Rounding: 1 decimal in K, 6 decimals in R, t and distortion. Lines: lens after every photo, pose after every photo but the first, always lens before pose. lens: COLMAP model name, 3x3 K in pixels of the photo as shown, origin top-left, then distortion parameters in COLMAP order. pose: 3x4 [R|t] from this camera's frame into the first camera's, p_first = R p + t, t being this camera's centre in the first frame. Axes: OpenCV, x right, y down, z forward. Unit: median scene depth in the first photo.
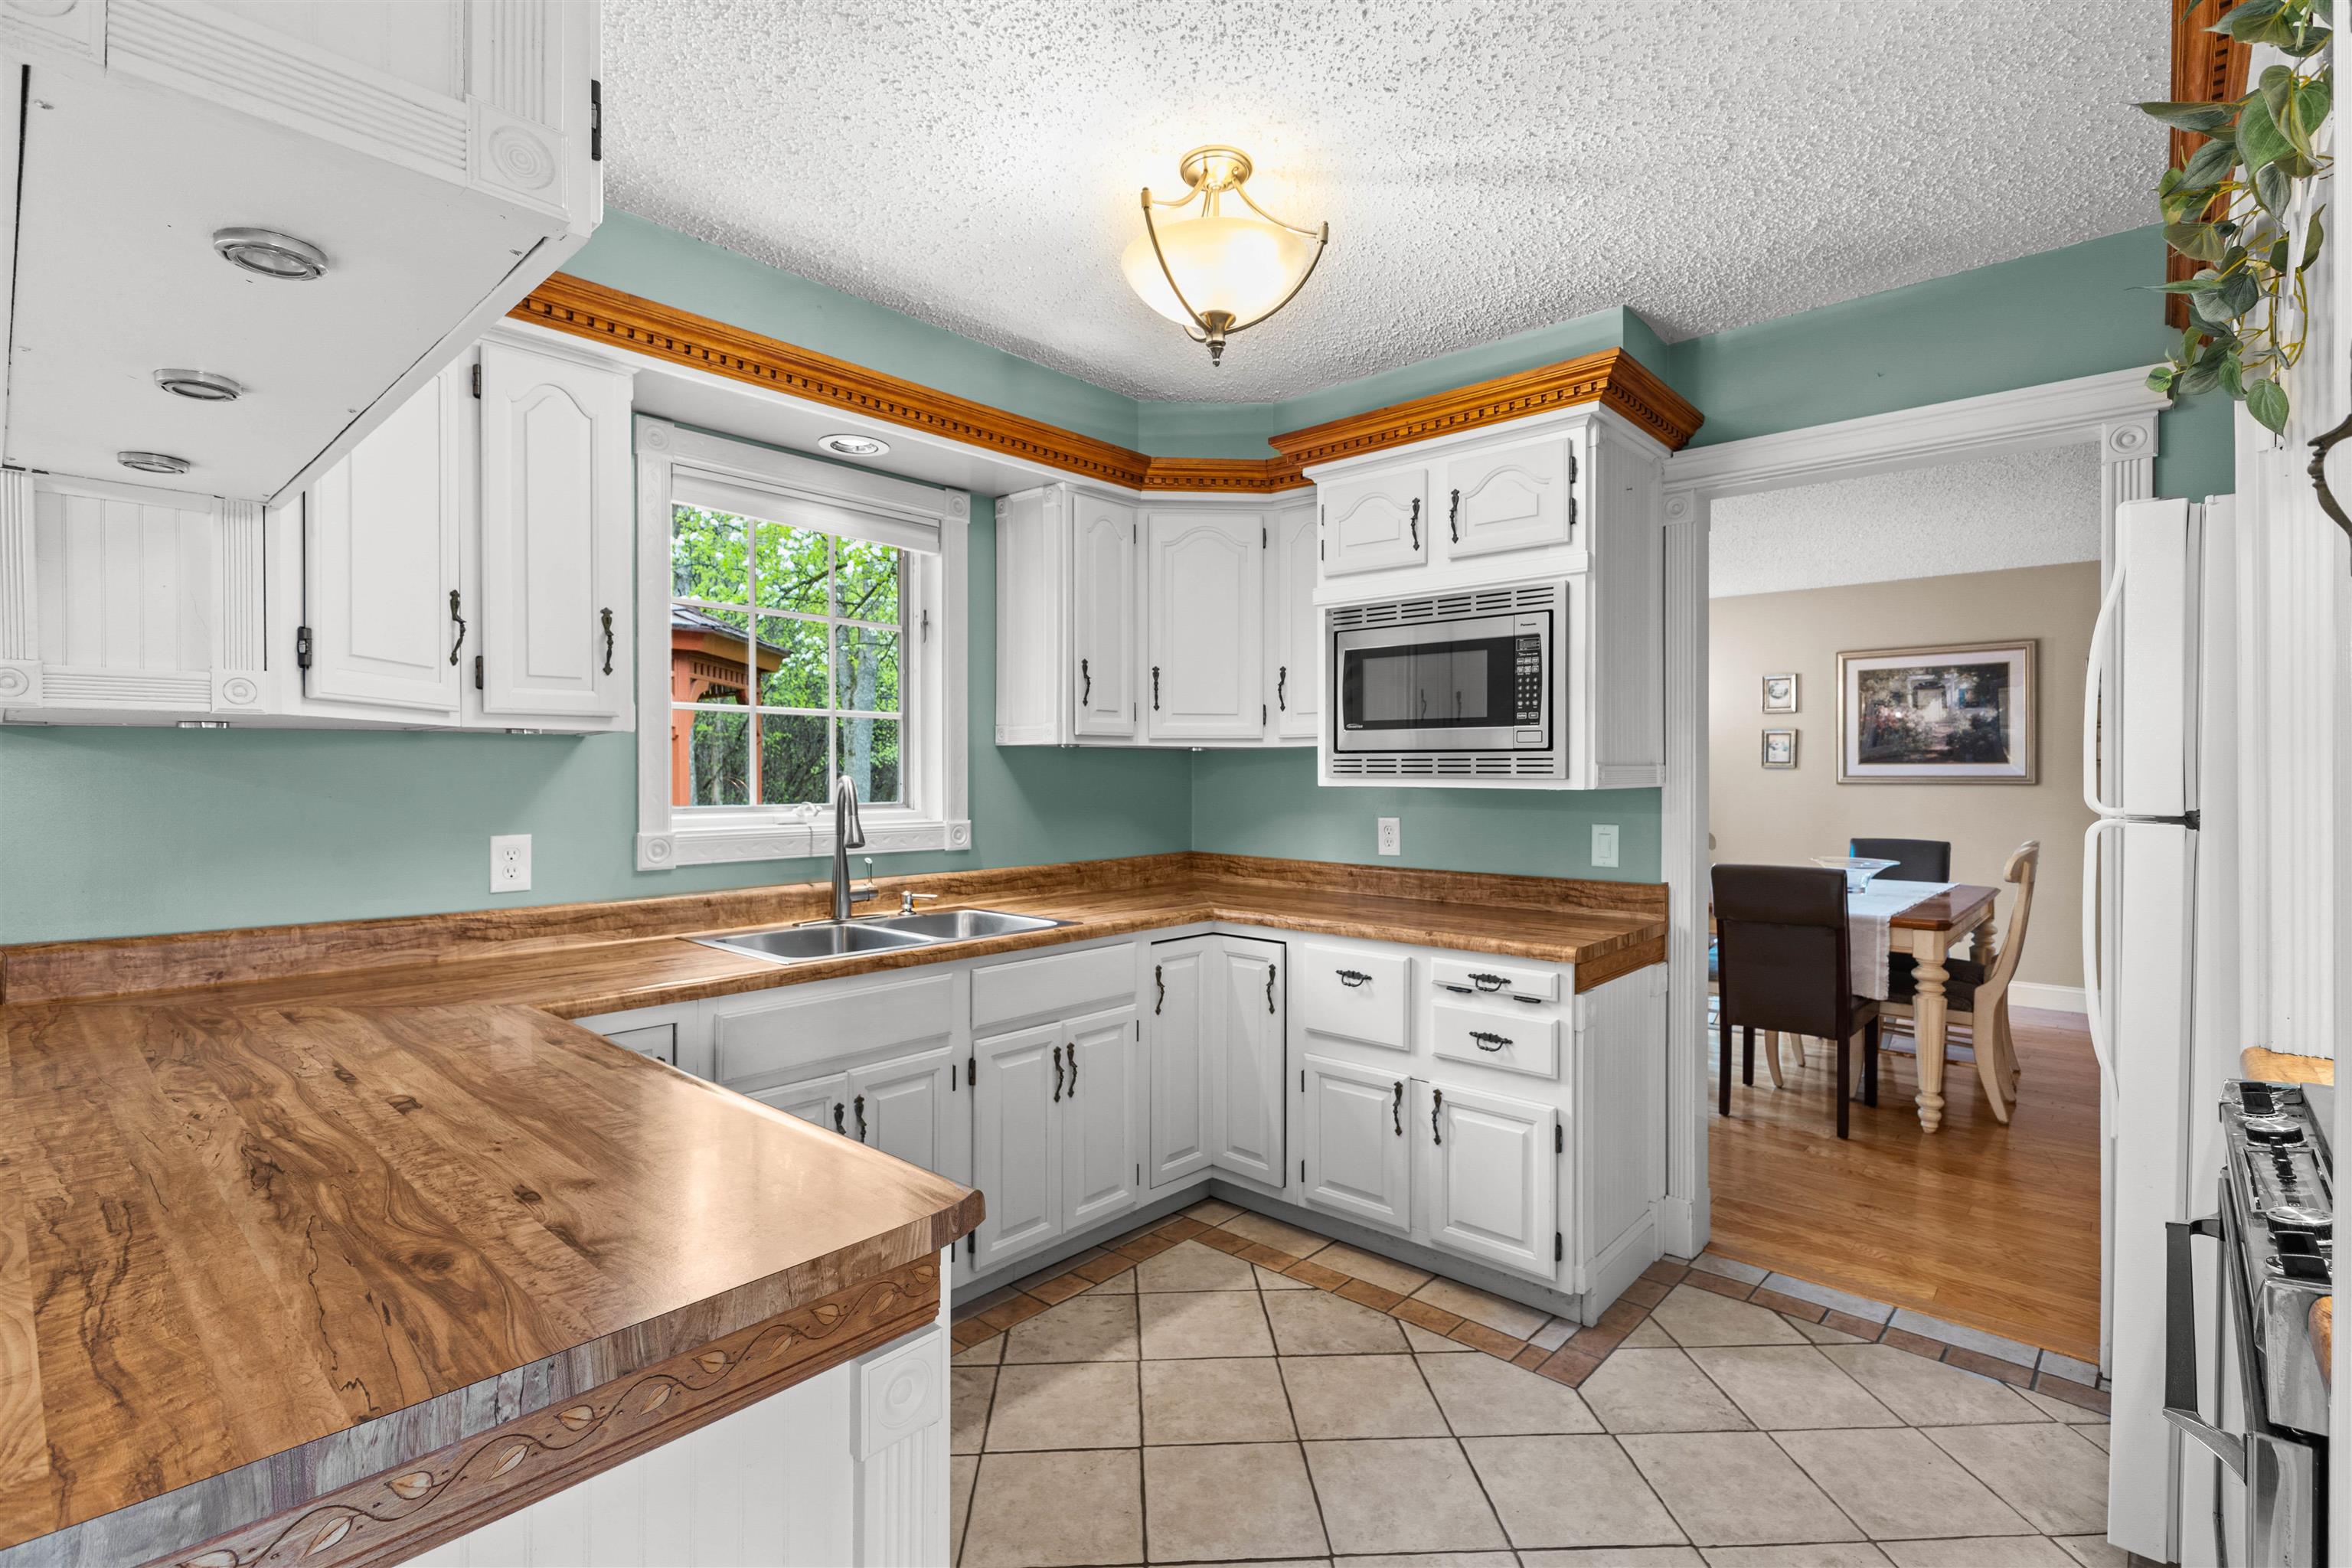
lens RADIAL K [[1078.3, 0, 1167.8], [0, 1078.3, 778.4], [0, 0, 1]] dist [0.002145, -0.000907]
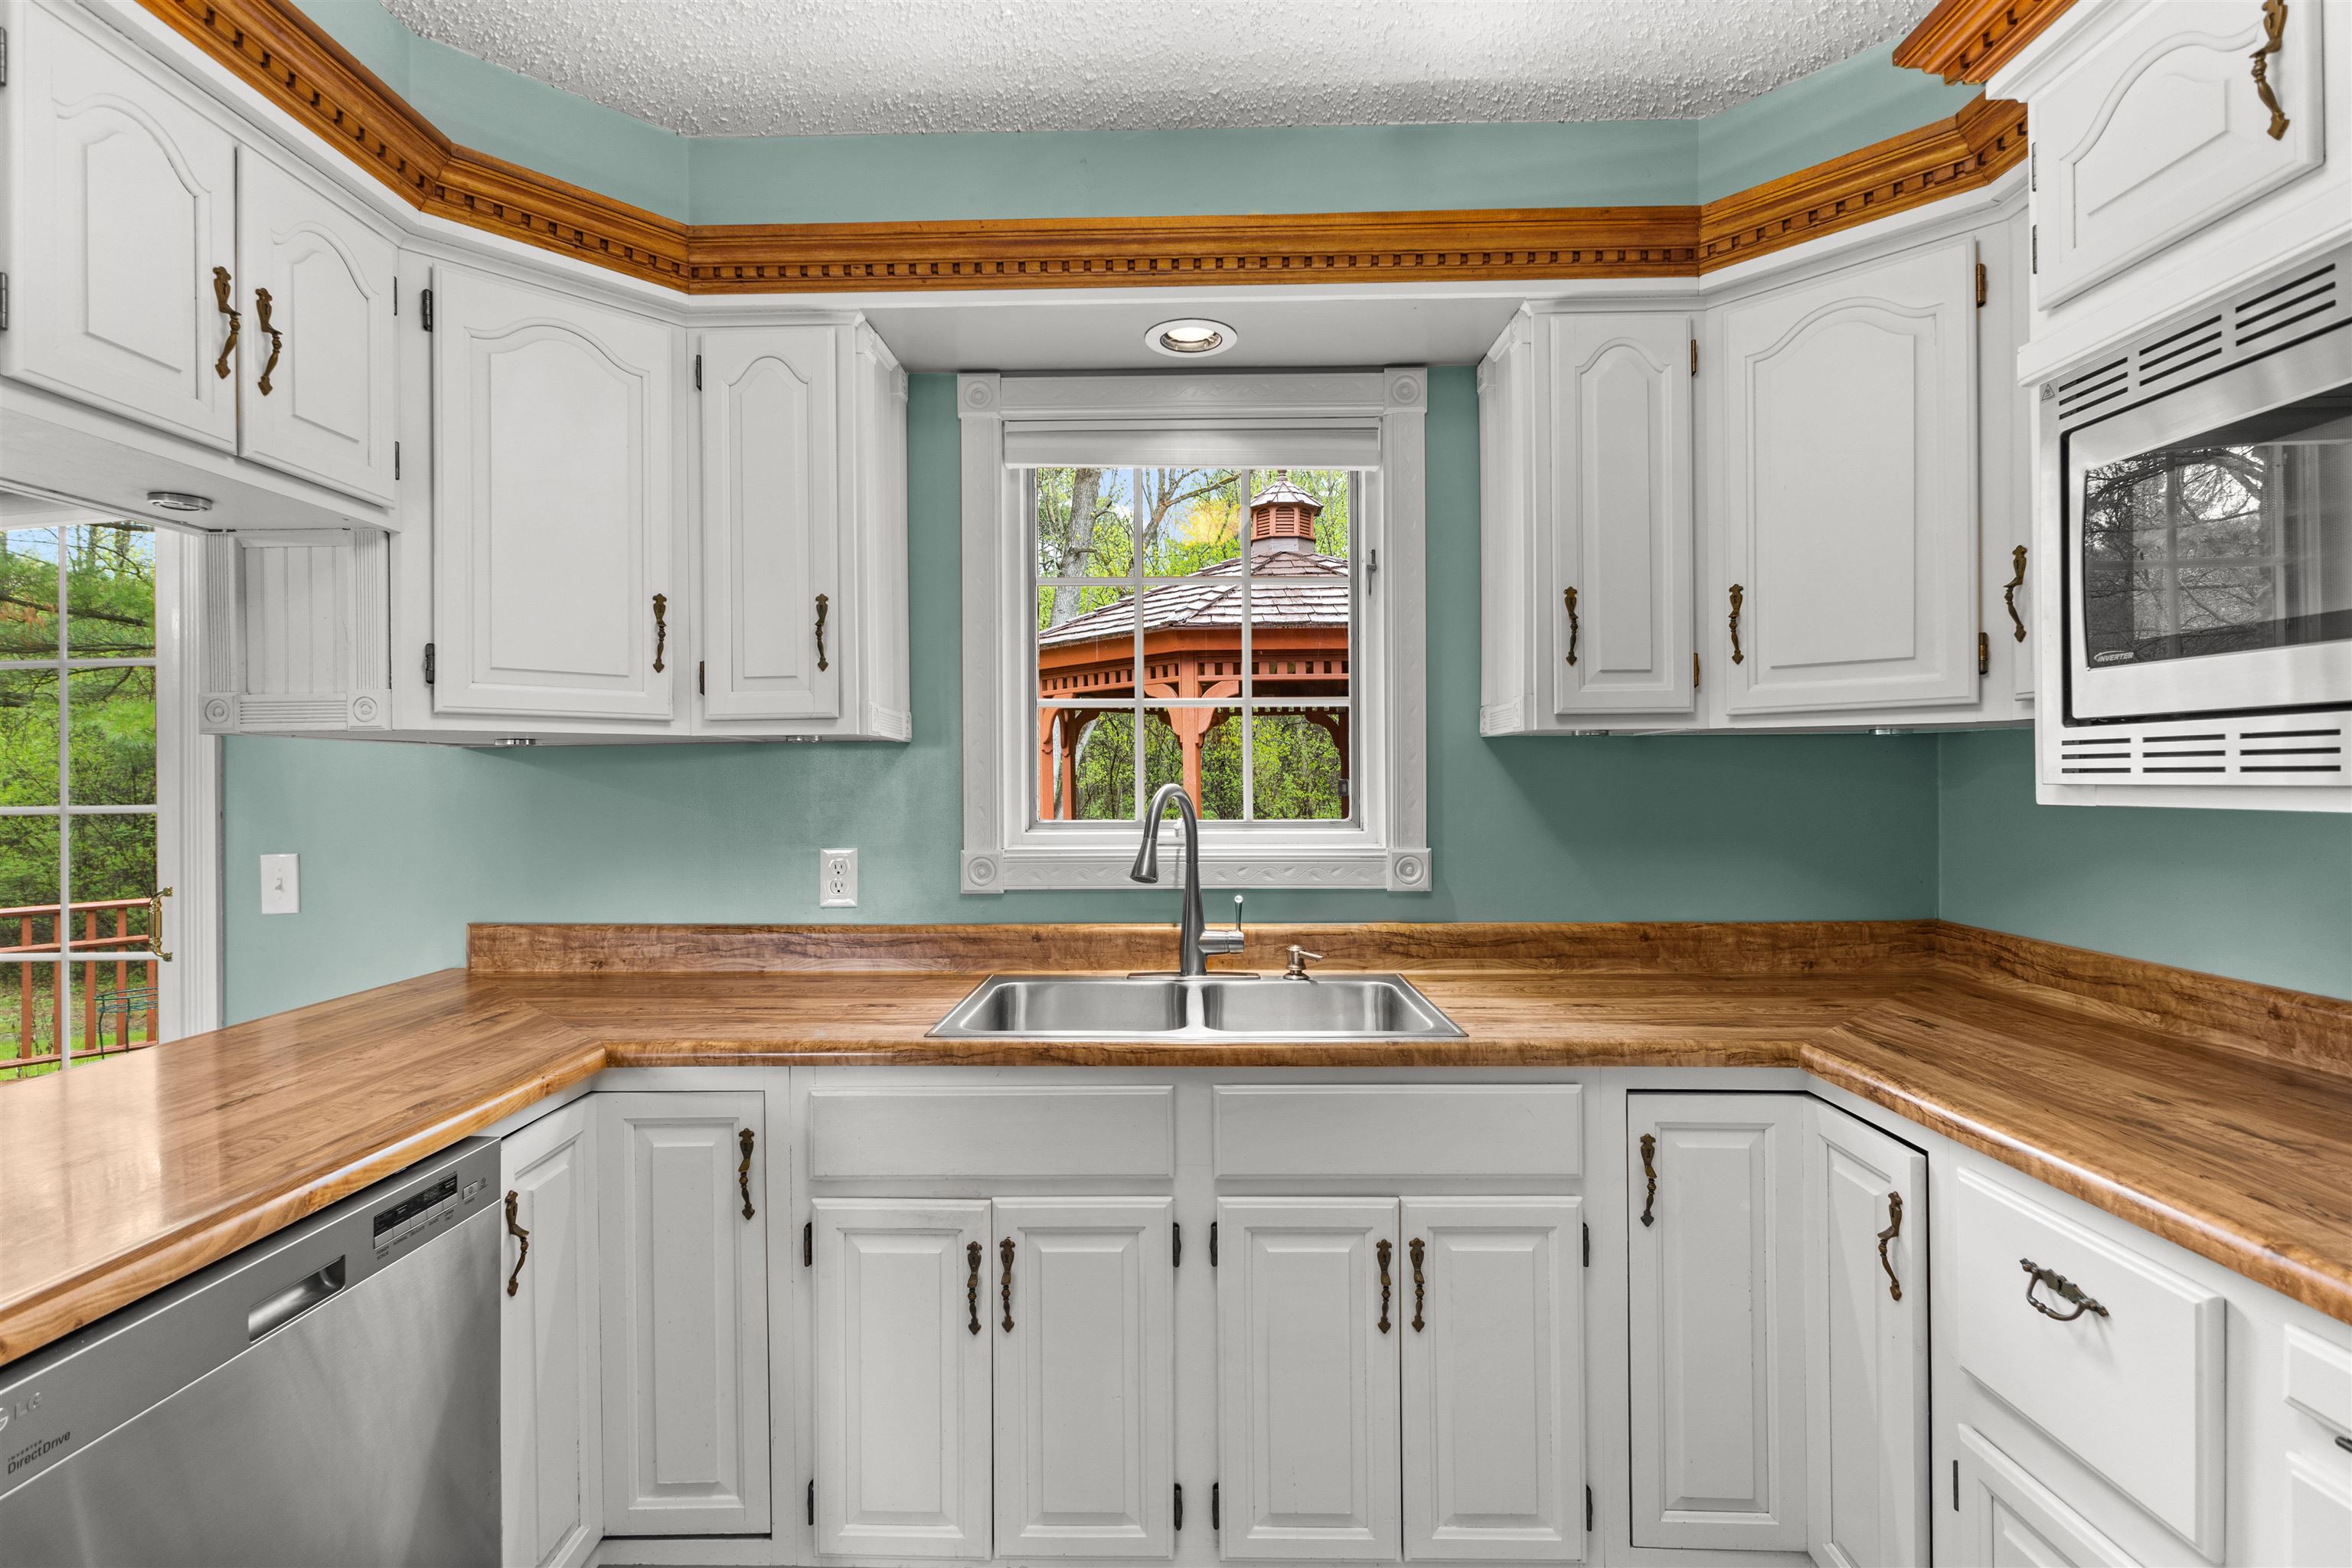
lens RADIAL K [[1092.9, 0, 1167.1], [0, 1092.9, 780.9], [0, 0, 1]] dist [0.007288, 0.000465]
pose [[0.658983, -0.004508, -0.752145, 0.250012], [0.002771, 0.999990, -0.003567, -0.001910], [0.752153, 0.000267, 0.658988, 0.469254]]
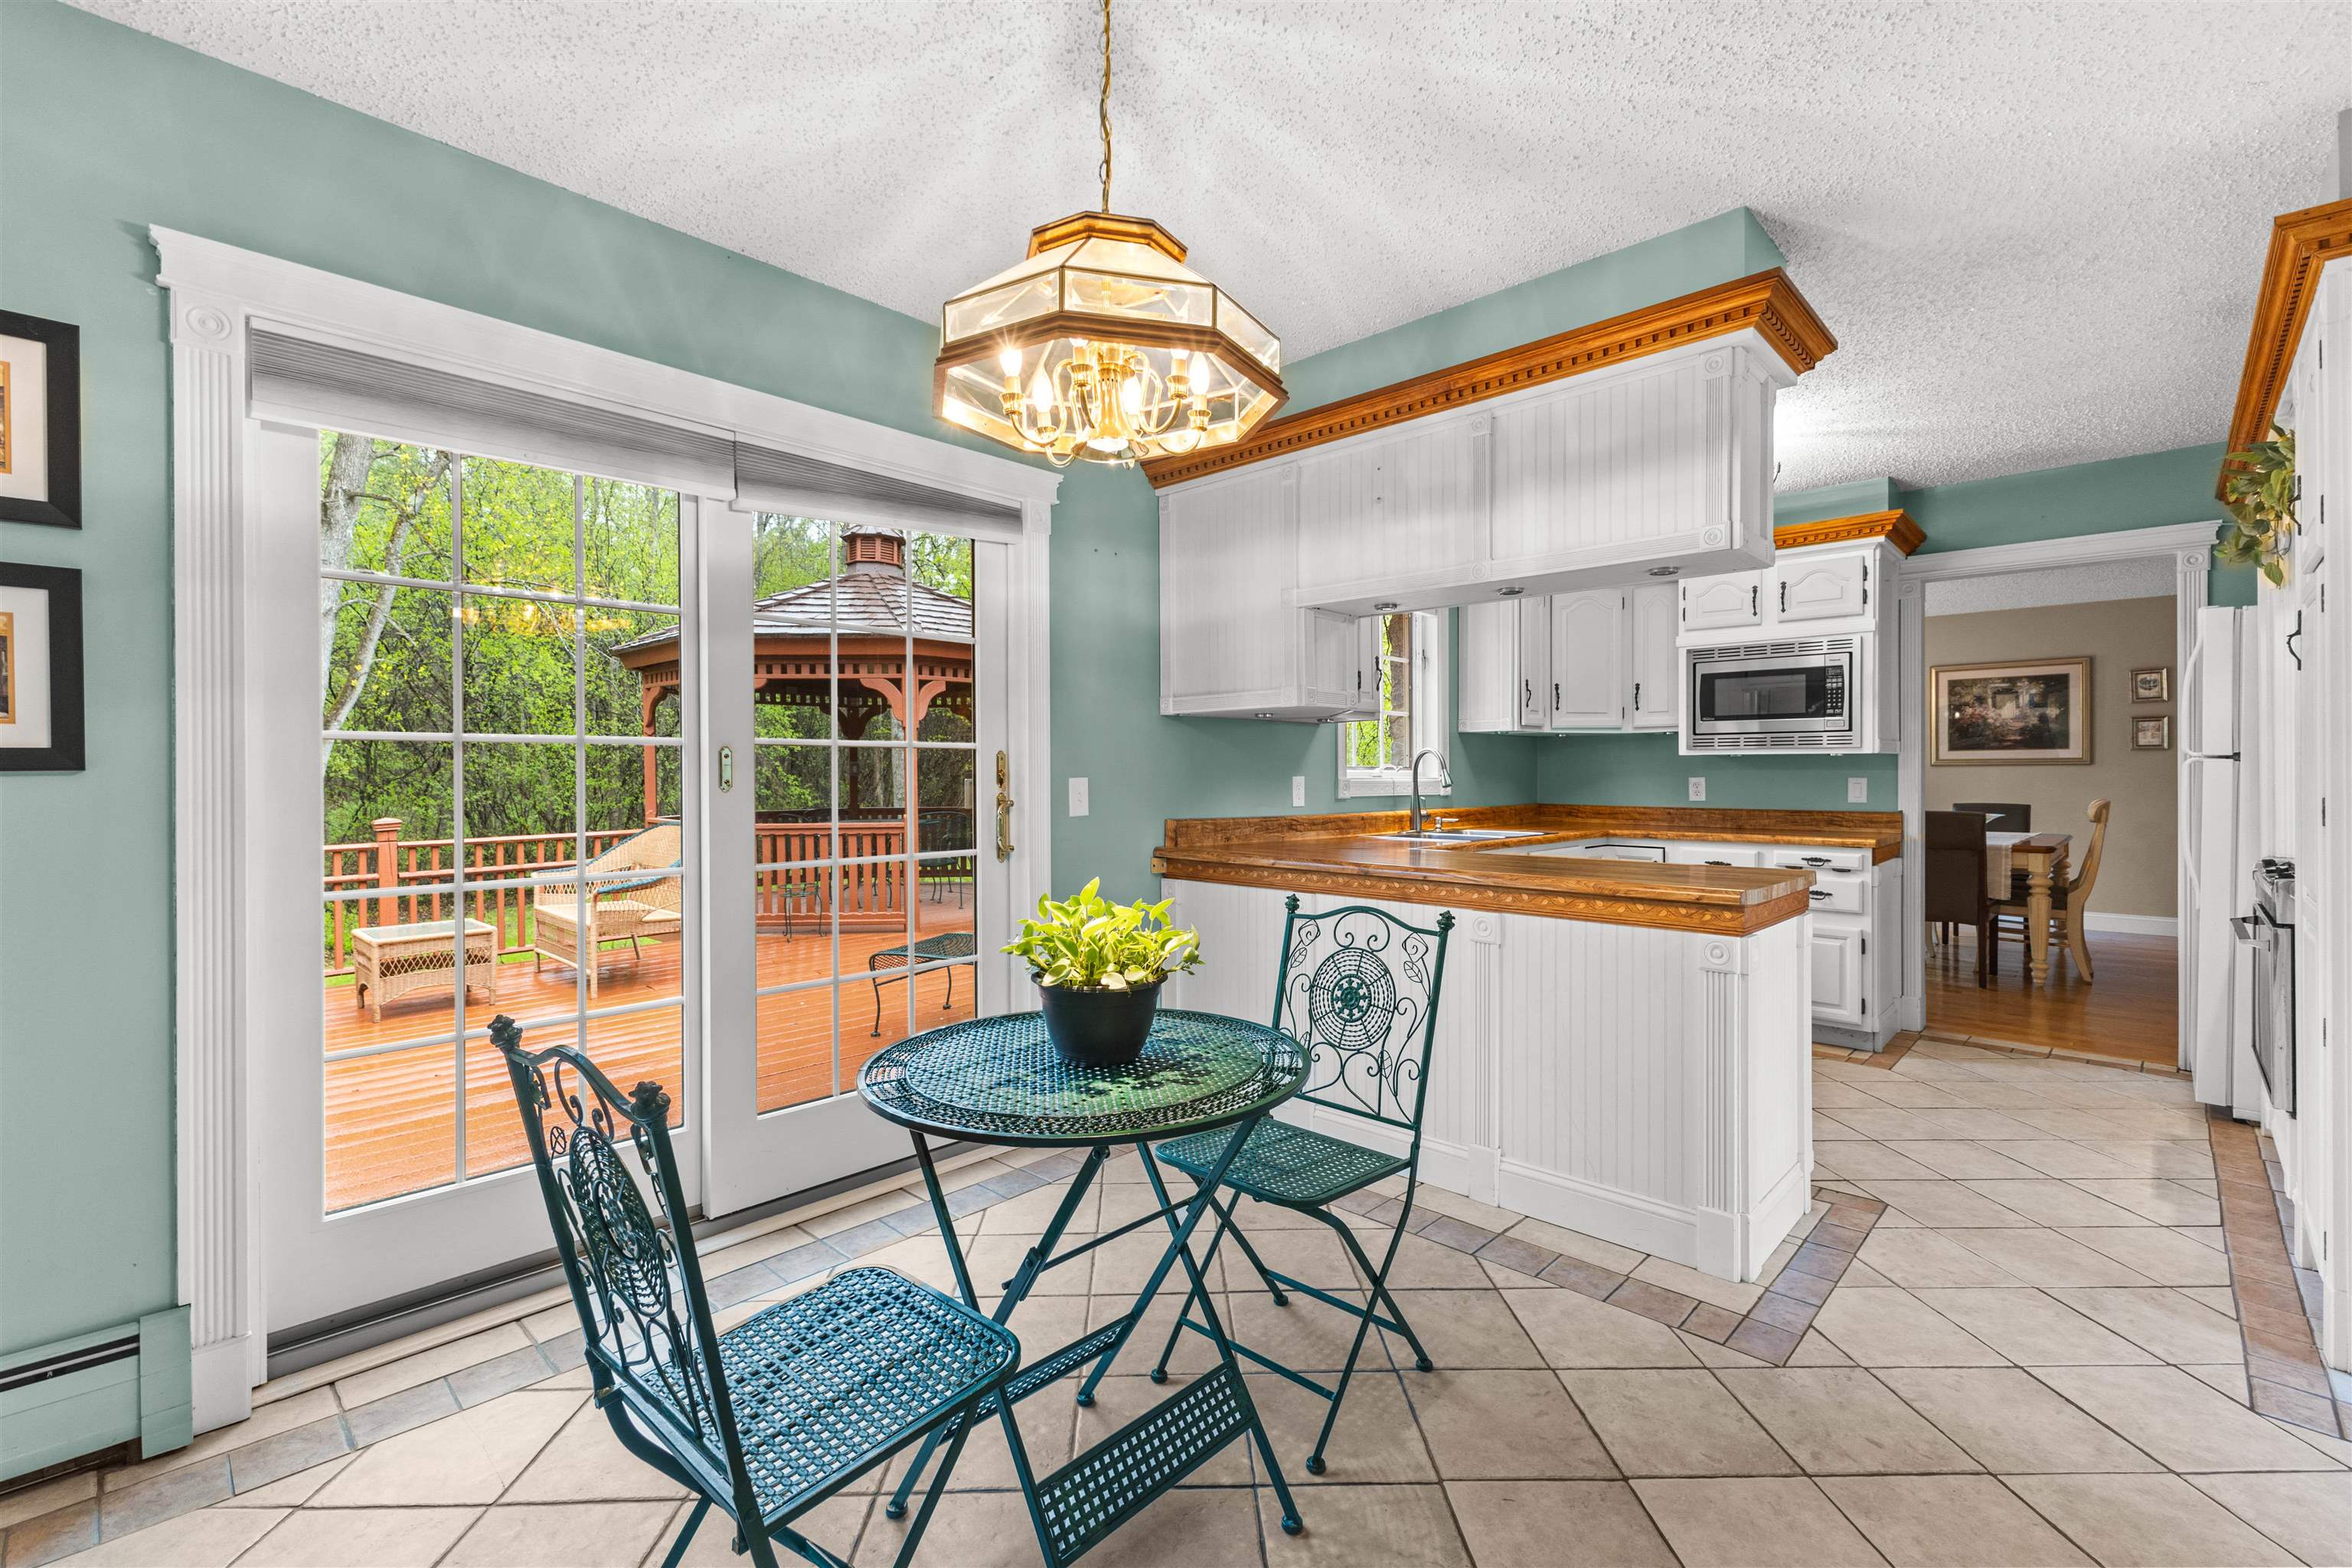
lens RADIAL K [[1007.0, 0, 1163.1], [0, 1007.0, 779.5], [0, 0, 1]] dist [0.001390, -0.000461]
pose [[0.999344, -0.002408, -0.036132, -0.623961], [0.002412, 0.999997, 0.000055, 0.044162], [0.036132, -0.000142, 0.999347, -0.605839]]
